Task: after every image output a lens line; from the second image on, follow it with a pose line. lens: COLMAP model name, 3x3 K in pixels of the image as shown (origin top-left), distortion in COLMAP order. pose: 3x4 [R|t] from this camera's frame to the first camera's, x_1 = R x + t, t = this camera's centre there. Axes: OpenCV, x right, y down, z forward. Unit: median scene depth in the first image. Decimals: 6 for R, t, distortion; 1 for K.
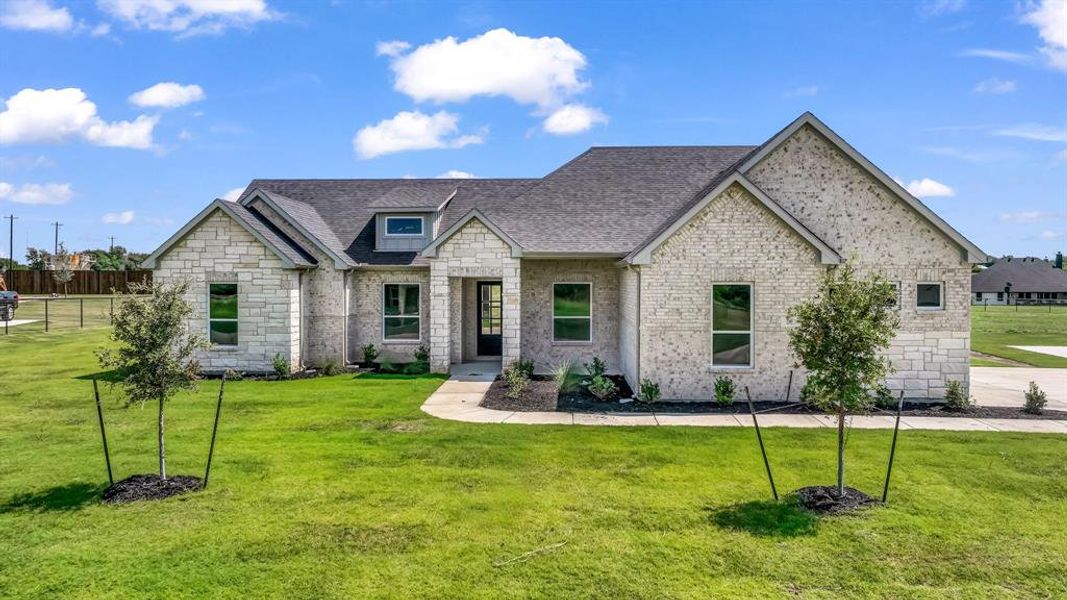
lens RADIAL K [[763.2, 0, 548.7], [0, 763.2, 299.0], [0, 0, 1]] dist [0.006869, -0.001159]
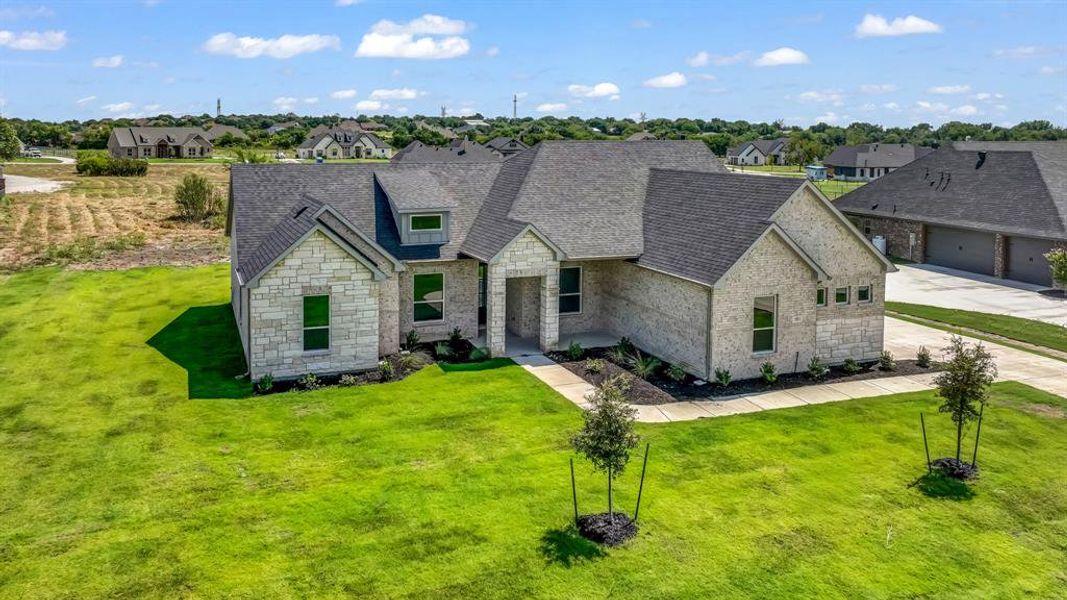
lens RADIAL K [[767.5, 0, 472.4], [0, 767.5, 177.3], [0, 0, 1]] dist [-0.002147, -0.004190]
pose [[0.933718, -0.017056, 0.357604, -0.794220], [0.007347, 0.999567, 0.028492, -0.290043], [-0.357935, -0.023976, 0.933439, -0.159732]]
